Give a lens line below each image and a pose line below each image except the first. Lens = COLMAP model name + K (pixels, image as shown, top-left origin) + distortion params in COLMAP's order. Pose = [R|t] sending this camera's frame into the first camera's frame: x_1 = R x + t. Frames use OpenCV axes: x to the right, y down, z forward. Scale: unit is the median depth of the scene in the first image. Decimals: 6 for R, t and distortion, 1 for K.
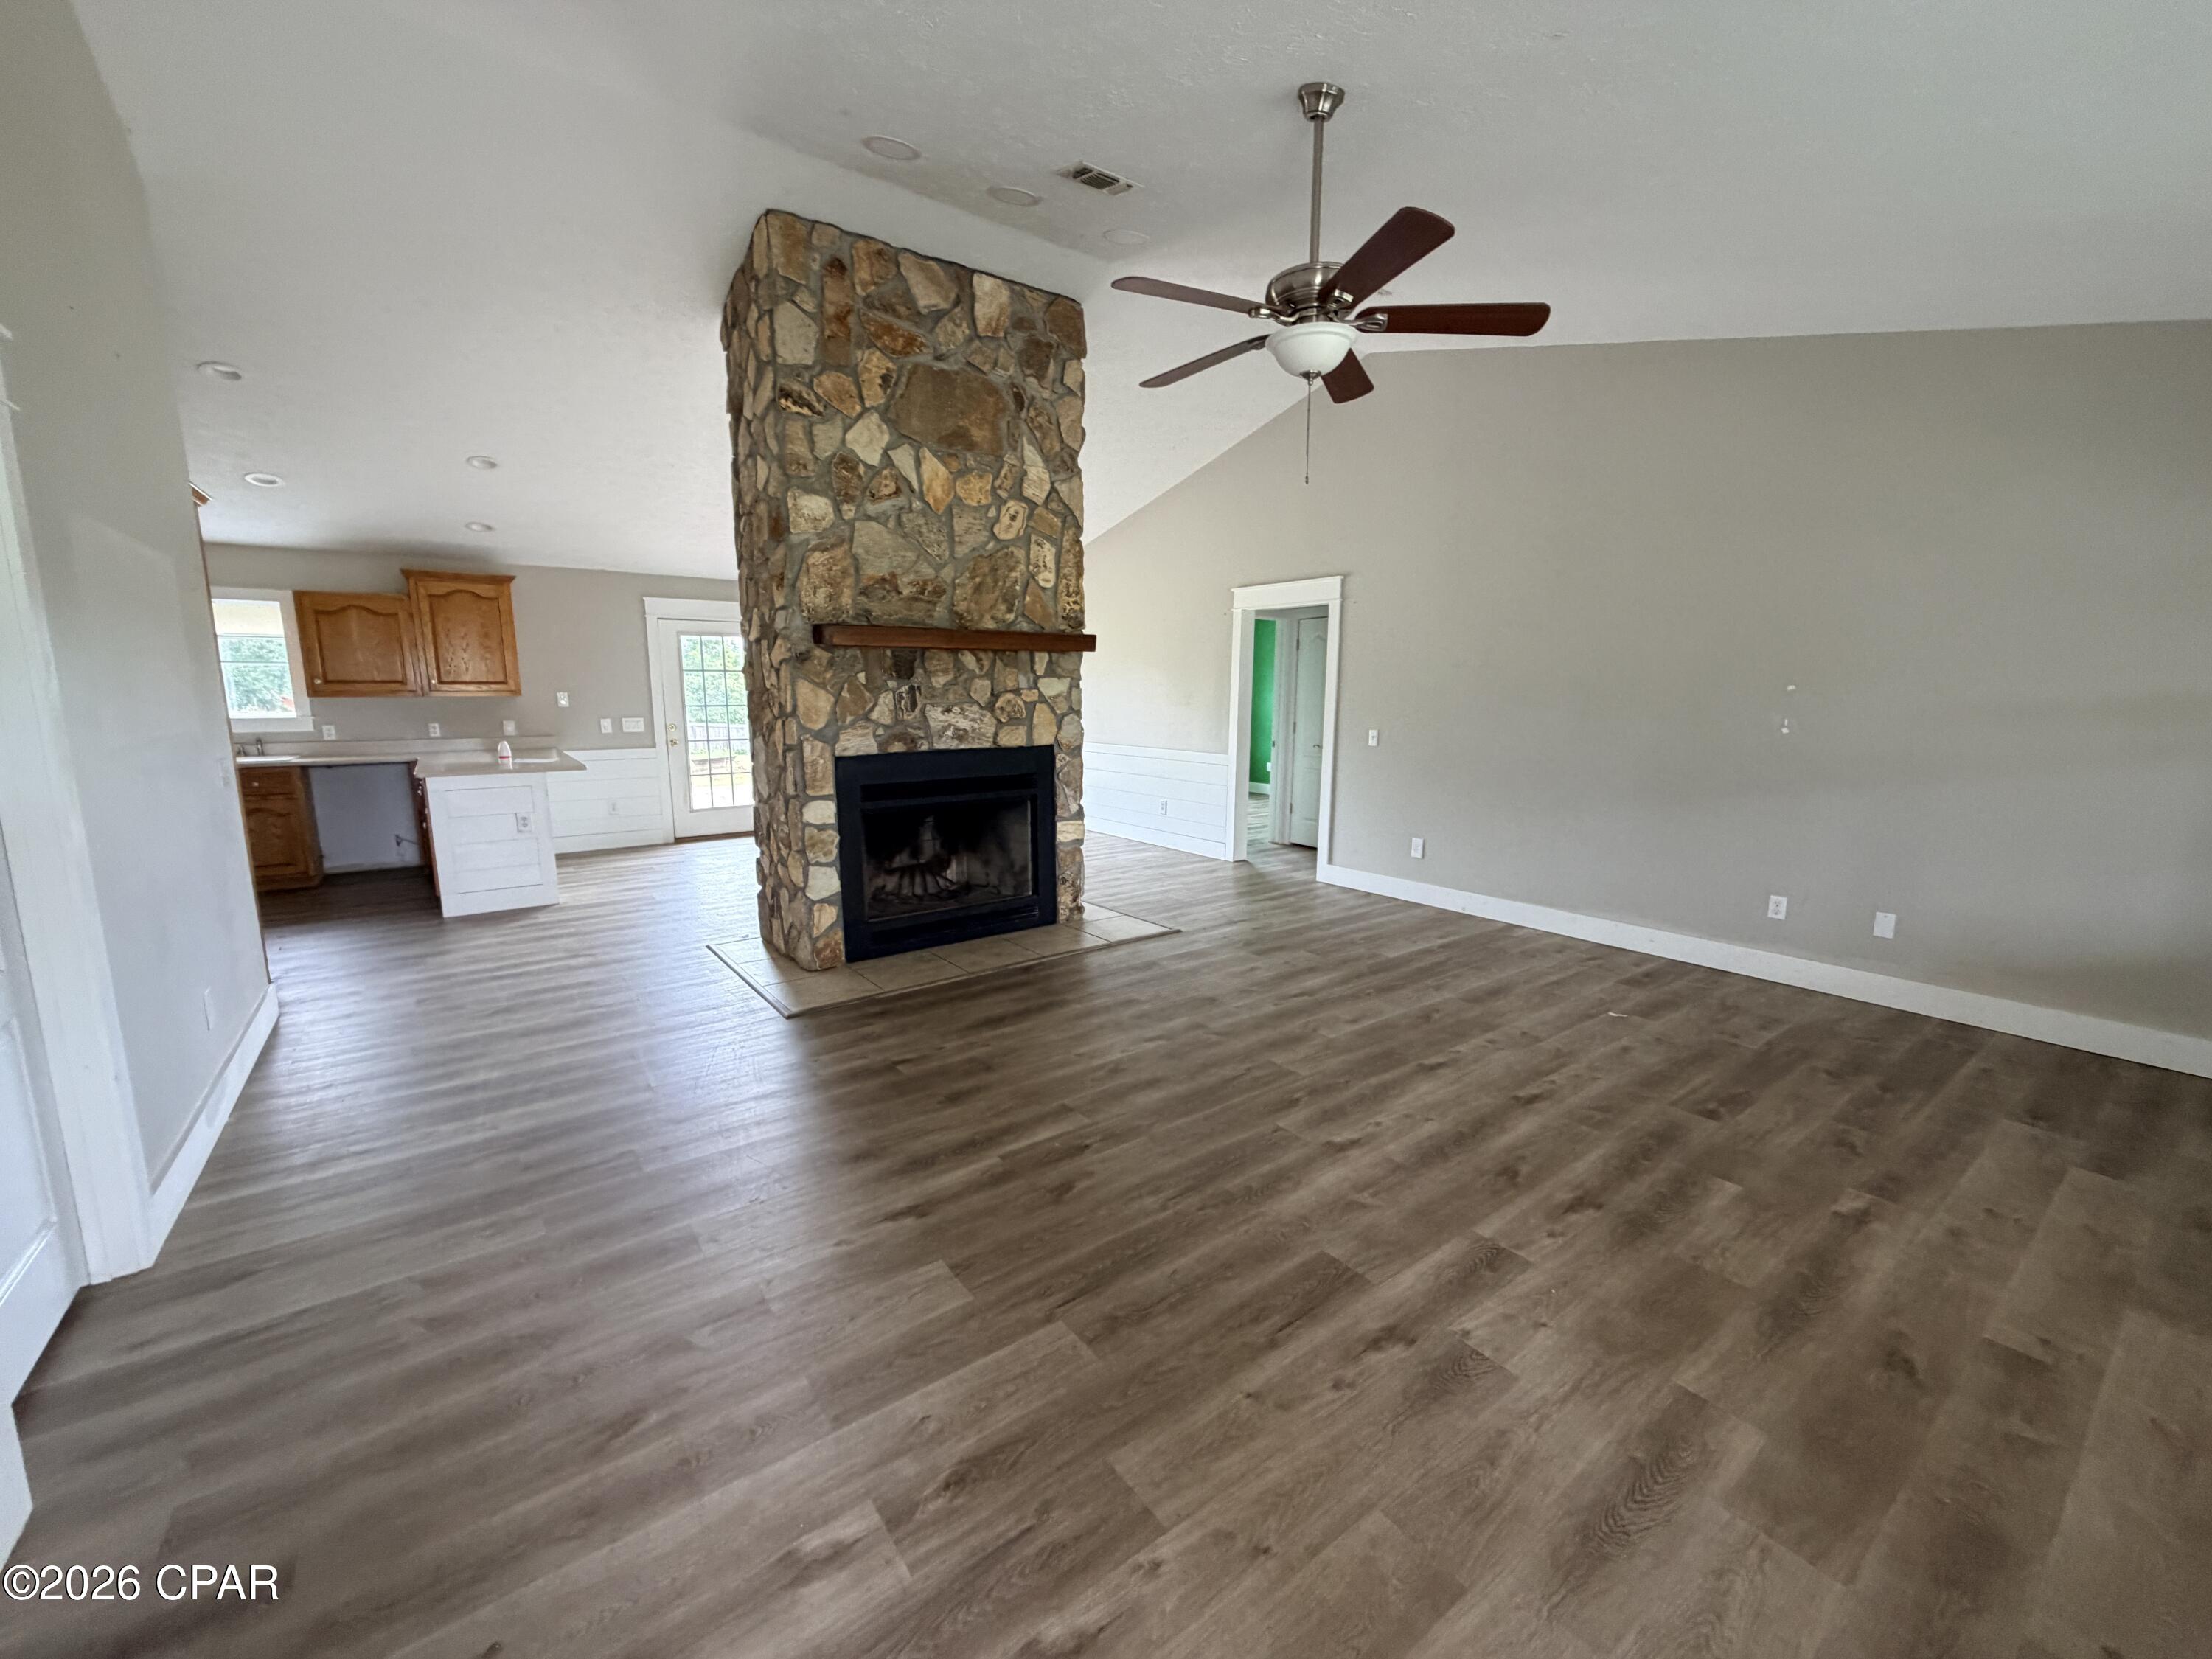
lens RADIAL K [[893.3, 0, 1111.9], [0, 893.3, 825.3], [0, 0, 1]] dist [0.001288, 0.000066]
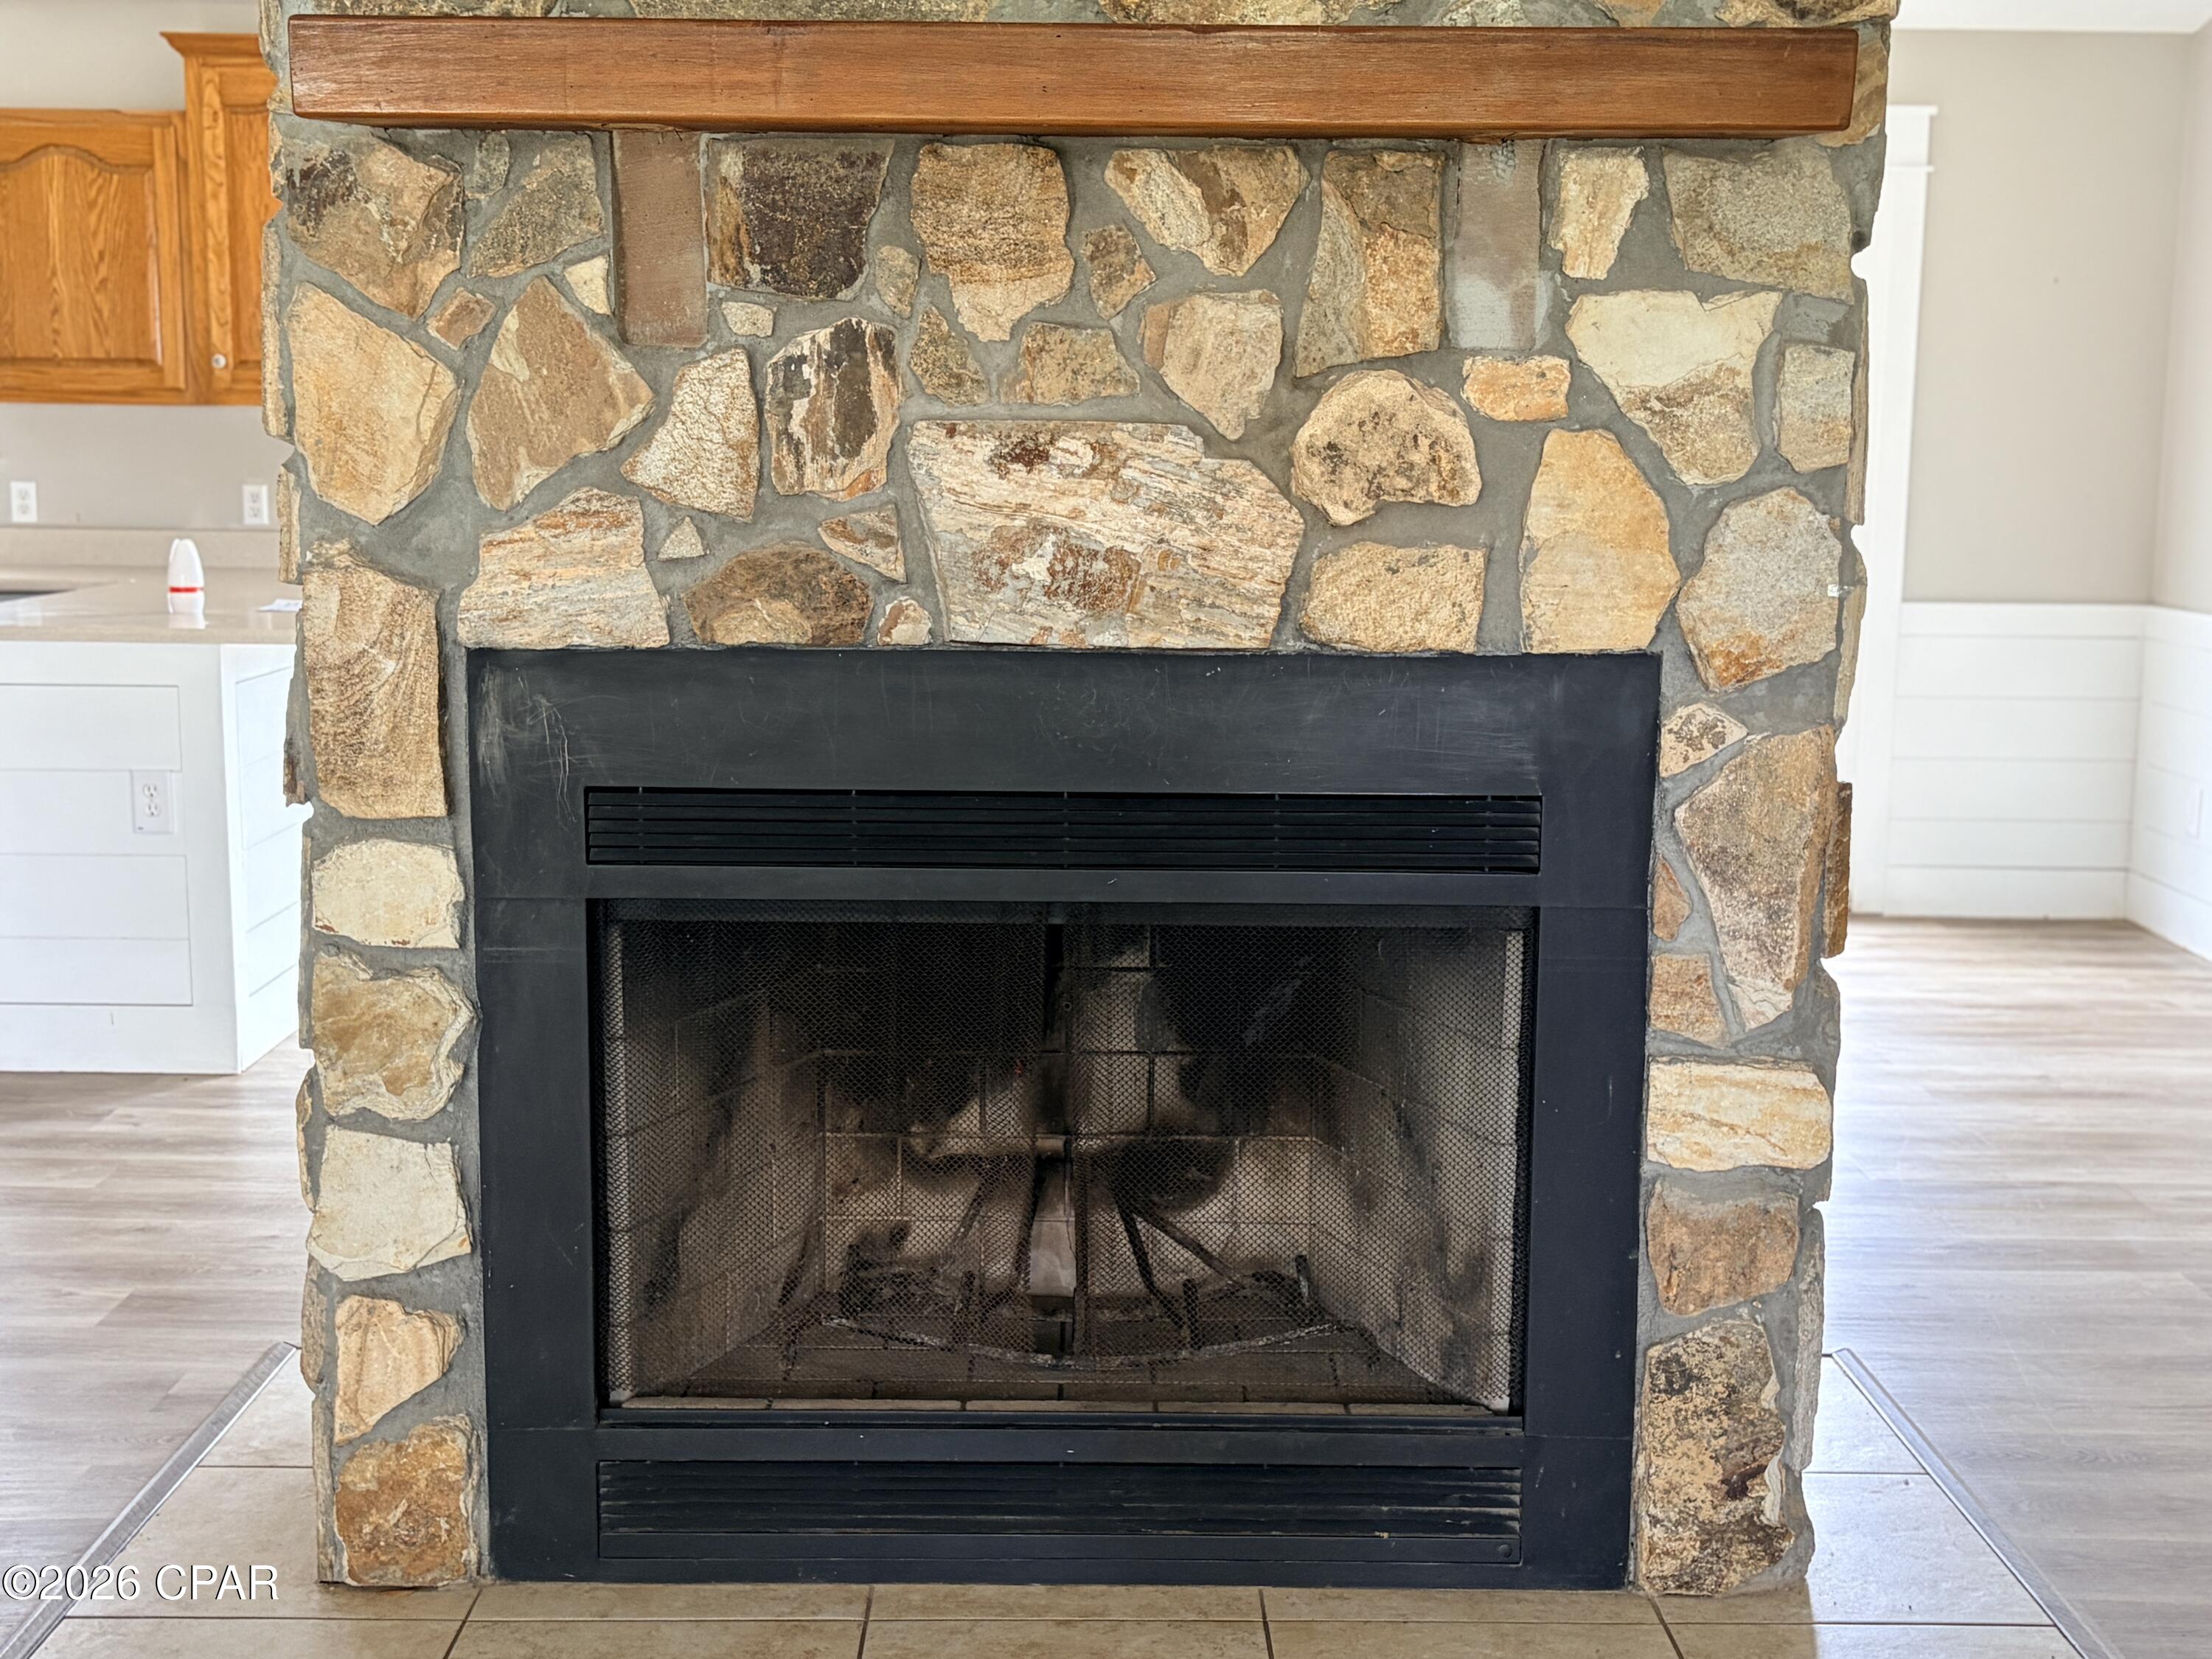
lens RADIAL K [[2638.4, 0, 1101.9], [0, 2638.4, 831.5], [0, 0, 1]] dist [0.092824, 0.000000]
pose [[0.801103, 0.098714, -0.590330, 0.182272], [-0.103247, 0.994312, 0.026157, -0.058077], [0.589554, 0.039995, 0.806738, 0.506227]]
